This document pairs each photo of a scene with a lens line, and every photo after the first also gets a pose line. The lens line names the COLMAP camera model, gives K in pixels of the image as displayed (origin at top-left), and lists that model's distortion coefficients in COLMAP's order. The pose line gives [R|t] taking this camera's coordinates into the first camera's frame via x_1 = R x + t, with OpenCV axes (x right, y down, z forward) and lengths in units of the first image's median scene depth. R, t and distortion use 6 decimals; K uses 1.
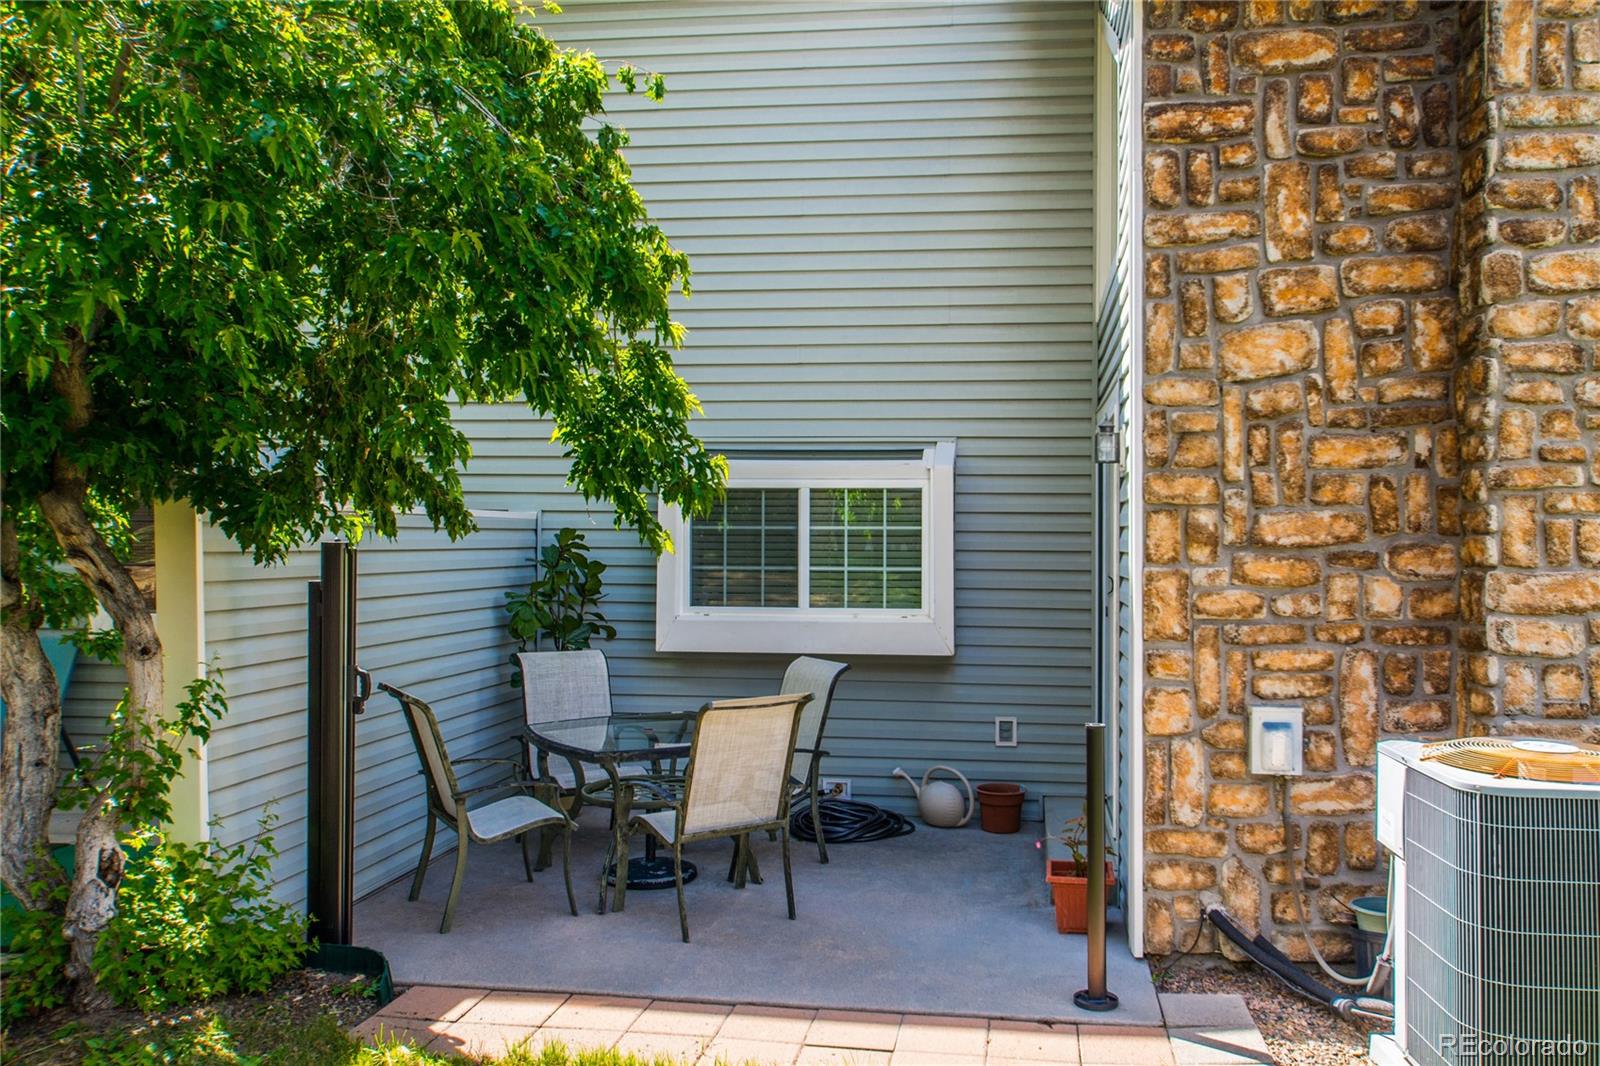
lens RADIAL K [[1157.8, 0, 805.5], [0, 1157.8, 520.7], [0, 0, 1]] dist [0.005506, 0.002778]
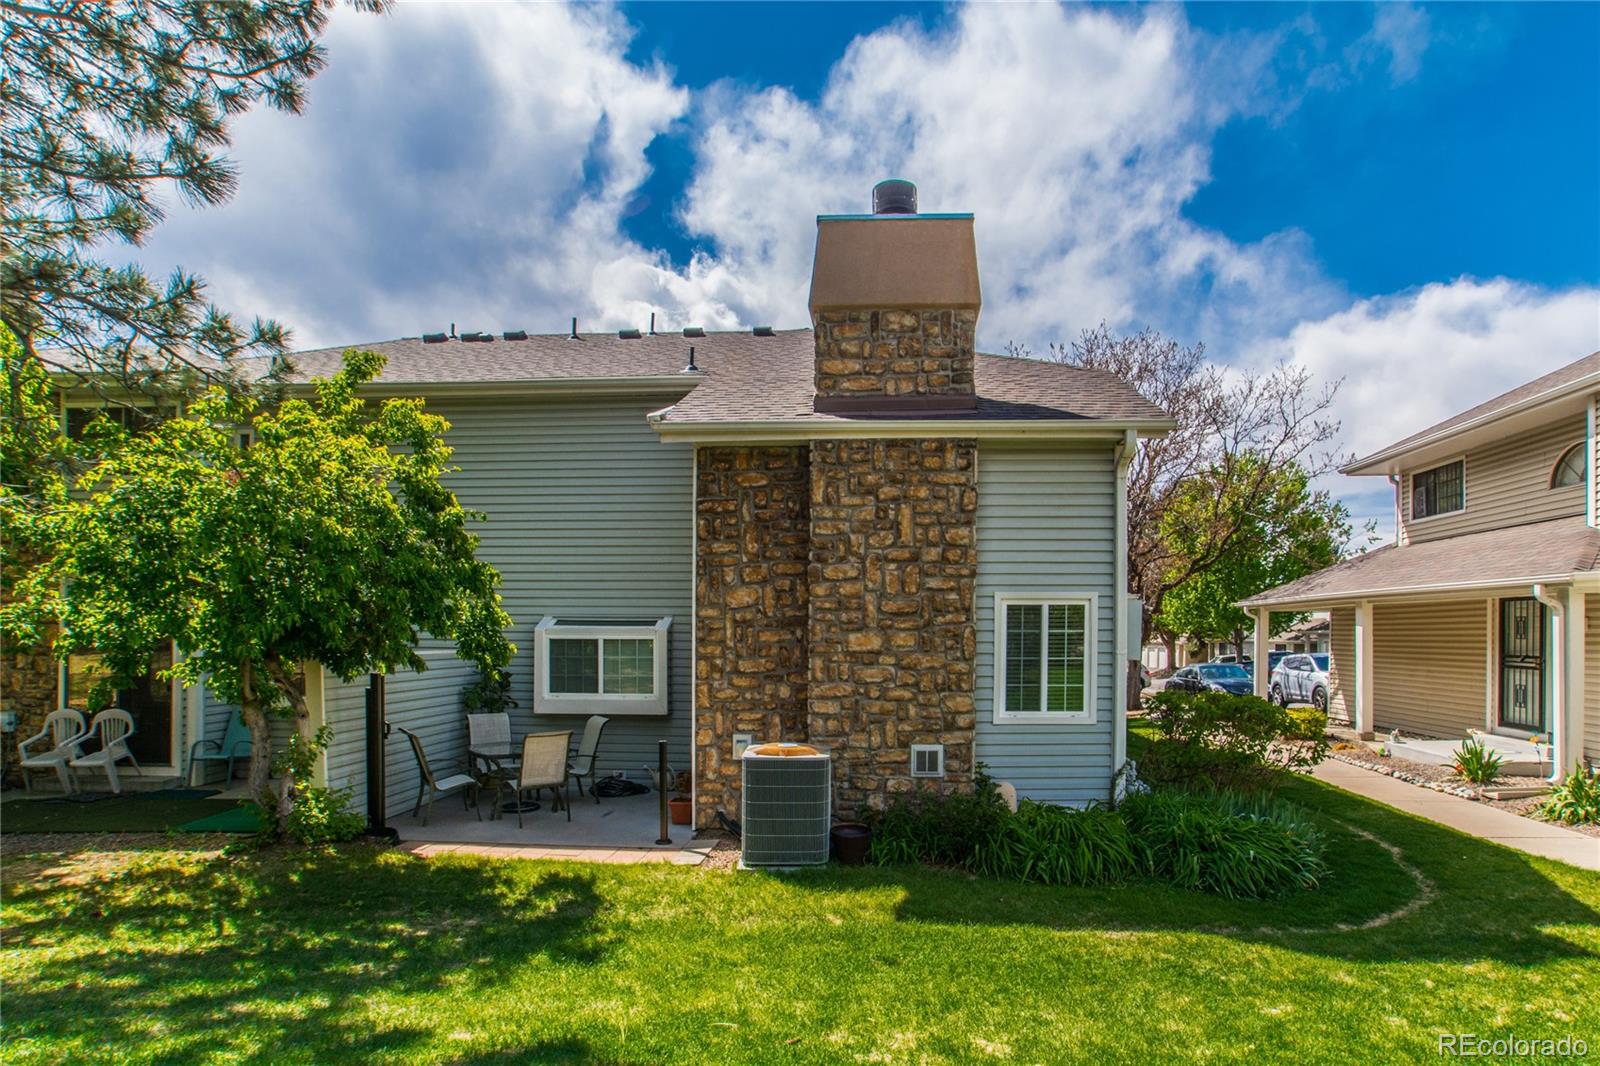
lens RADIAL K [[821.8, 0, 798.2], [0, 821.8, 641.7], [0, 0, 1]] dist [-0.020386, 0.000904]
pose [[0.998719, -0.002109, 0.050554, 0.433247], [0.000585, 0.999546, 0.030137, -0.102884], [-0.050594, -0.030069, 0.998267, -0.842865]]
